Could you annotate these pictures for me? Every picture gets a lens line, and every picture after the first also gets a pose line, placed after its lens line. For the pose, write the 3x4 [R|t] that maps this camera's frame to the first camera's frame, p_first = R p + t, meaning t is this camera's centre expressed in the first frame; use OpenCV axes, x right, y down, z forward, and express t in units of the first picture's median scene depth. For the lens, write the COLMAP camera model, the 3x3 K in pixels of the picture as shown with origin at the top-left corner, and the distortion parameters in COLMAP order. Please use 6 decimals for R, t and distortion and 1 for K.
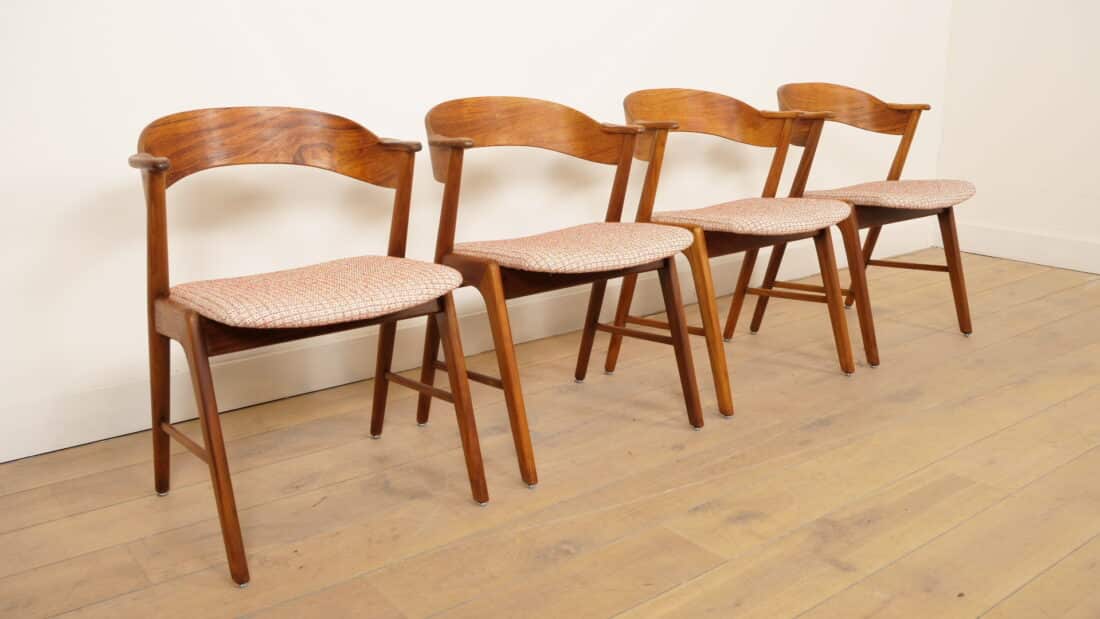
lens RADIAL K [[962.7, 0, 550.0], [0, 962.7, 309.5], [0, 0, 1]] dist [-0.003272, 0.000429]
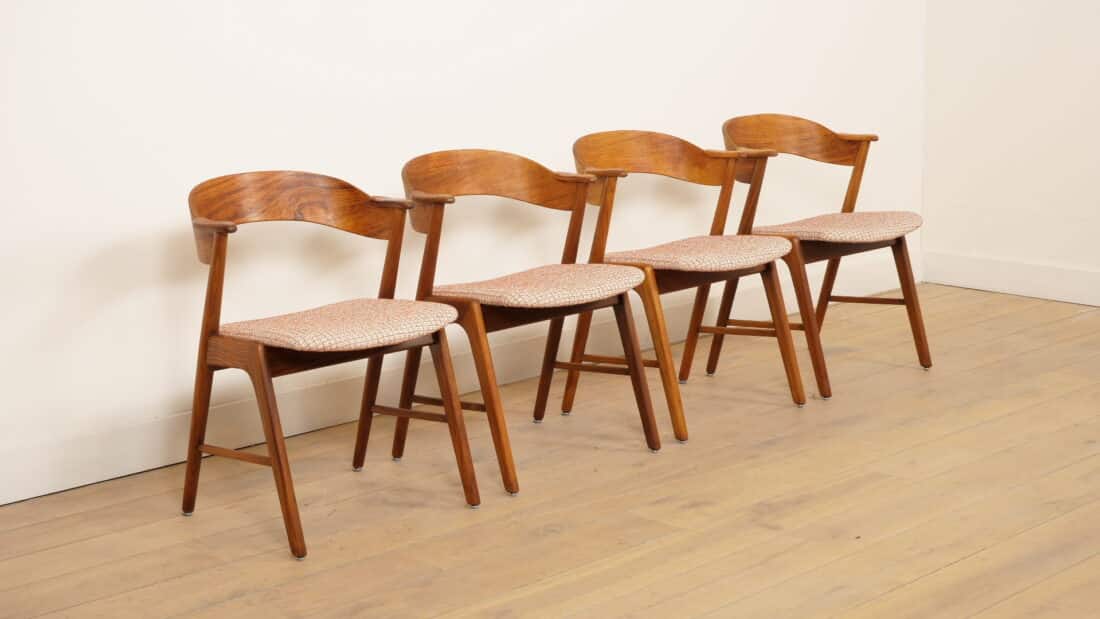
lens RADIAL K [[1665.7, 0, 550.0], [0, 1665.7, 309.5], [0, 0, 1]] dist [0.215924, -0.004732]
pose [[0.995218, -0.029939, 0.092974, -0.122631], [0.035805, 0.997429, -0.062080, 0.070185], [-0.090876, 0.065112, 0.993731, -0.789642]]
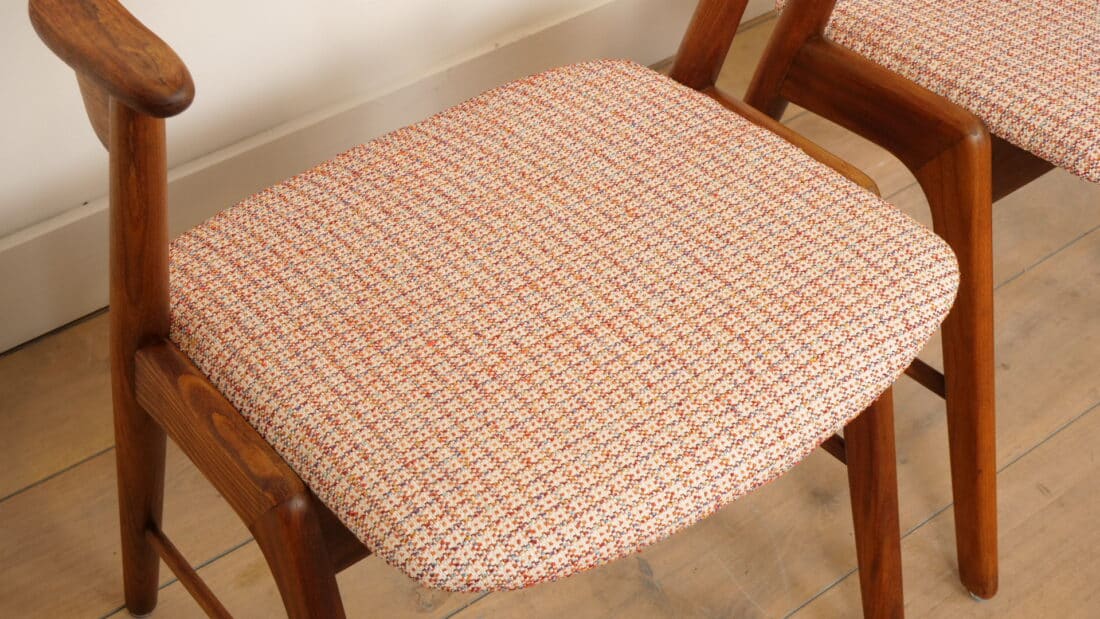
lens RADIAL K [[1585.4, 0, 550.0], [0, 1585.4, 309.5], [0, 0, 1]] dist [0.000773, 0.041883]
pose [[0.999727, 0.021062, 0.010134, -0.181203], [-0.023354, 0.882521, 0.469692, -0.214511], [0.000949, -0.469801, 0.882772, 0.325252]]
